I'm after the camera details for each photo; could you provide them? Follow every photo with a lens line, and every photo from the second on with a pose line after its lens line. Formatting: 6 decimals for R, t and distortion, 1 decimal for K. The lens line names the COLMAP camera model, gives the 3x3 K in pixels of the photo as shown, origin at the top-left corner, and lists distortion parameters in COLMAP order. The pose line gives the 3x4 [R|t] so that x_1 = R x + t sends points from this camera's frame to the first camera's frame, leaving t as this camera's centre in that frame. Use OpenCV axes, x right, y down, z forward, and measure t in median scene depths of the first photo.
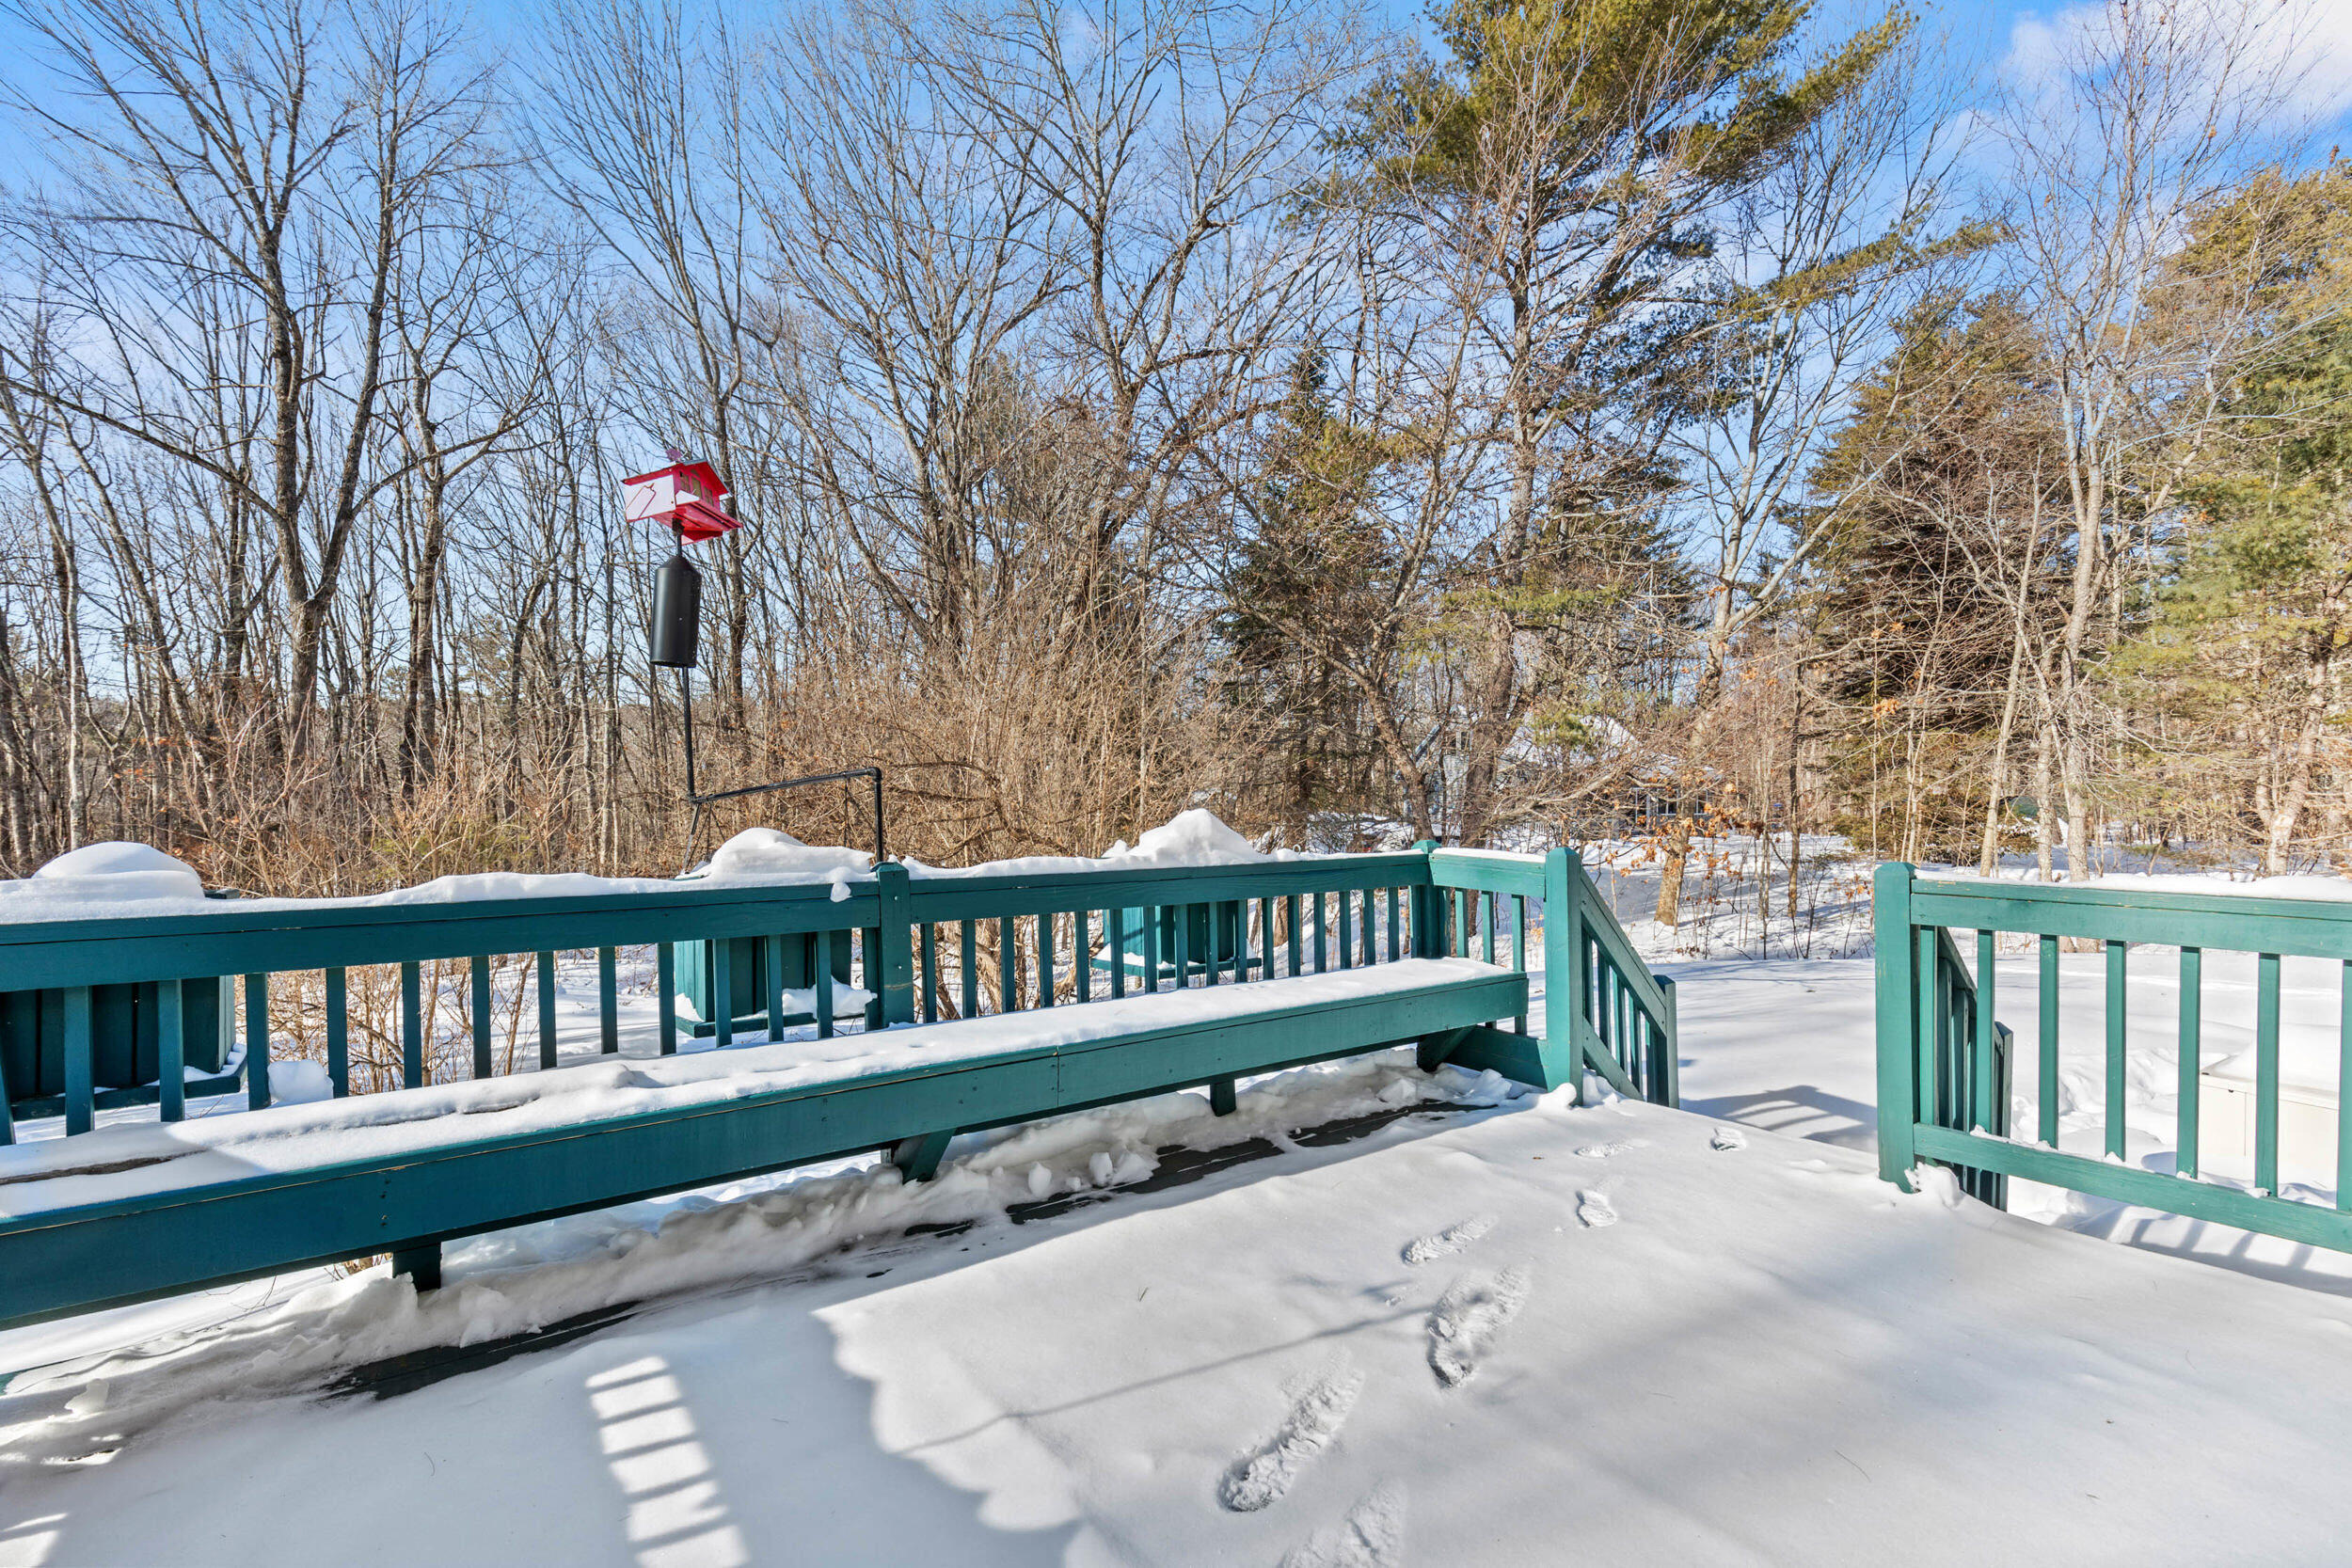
lens RADIAL K [[1043.2, 0, 1165.8], [0, 1043.2, 801.4], [0, 0, 1]] dist [0.001870, 0.000186]
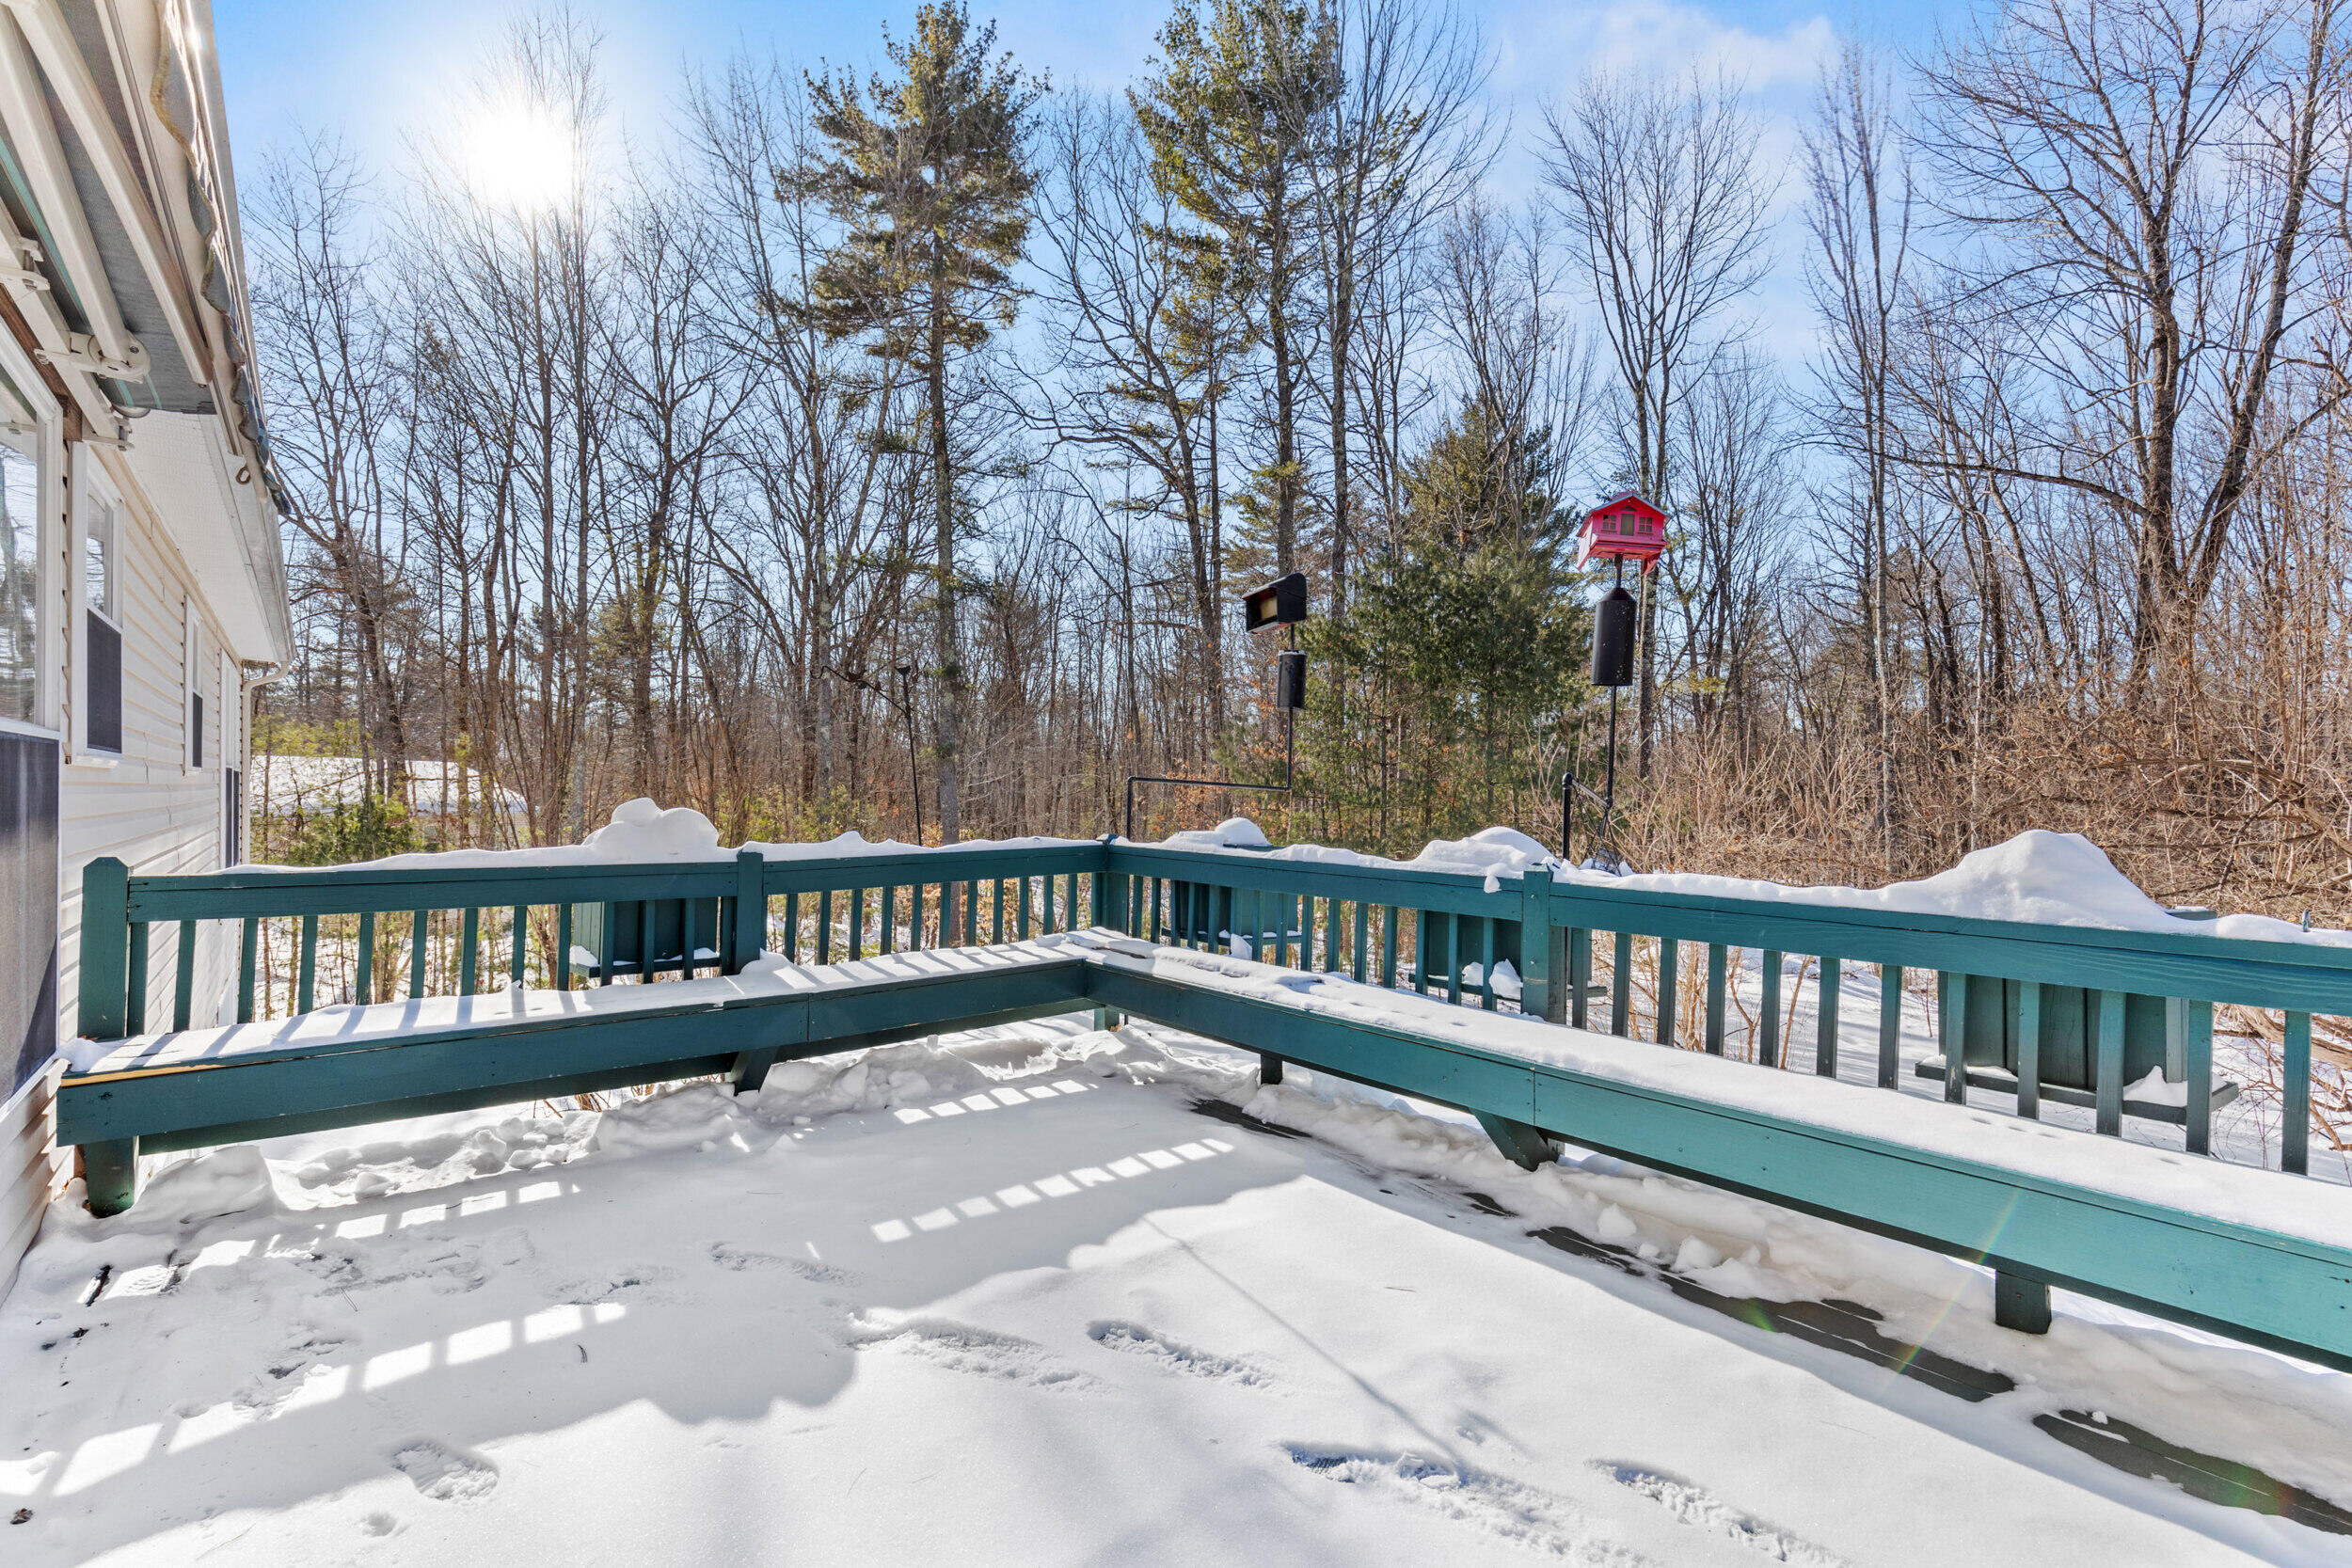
lens RADIAL K [[1043.2, 0, 1165.8], [0, 1043.2, 801.4], [0, 0, 1]] dist [0.001870, 0.000186]
pose [[0.068039, 0.009429, -0.997638, 0.797341], [-0.026472, 0.999620, 0.007642, -0.003124], [0.997331, 0.025890, 0.068263, 0.567608]]
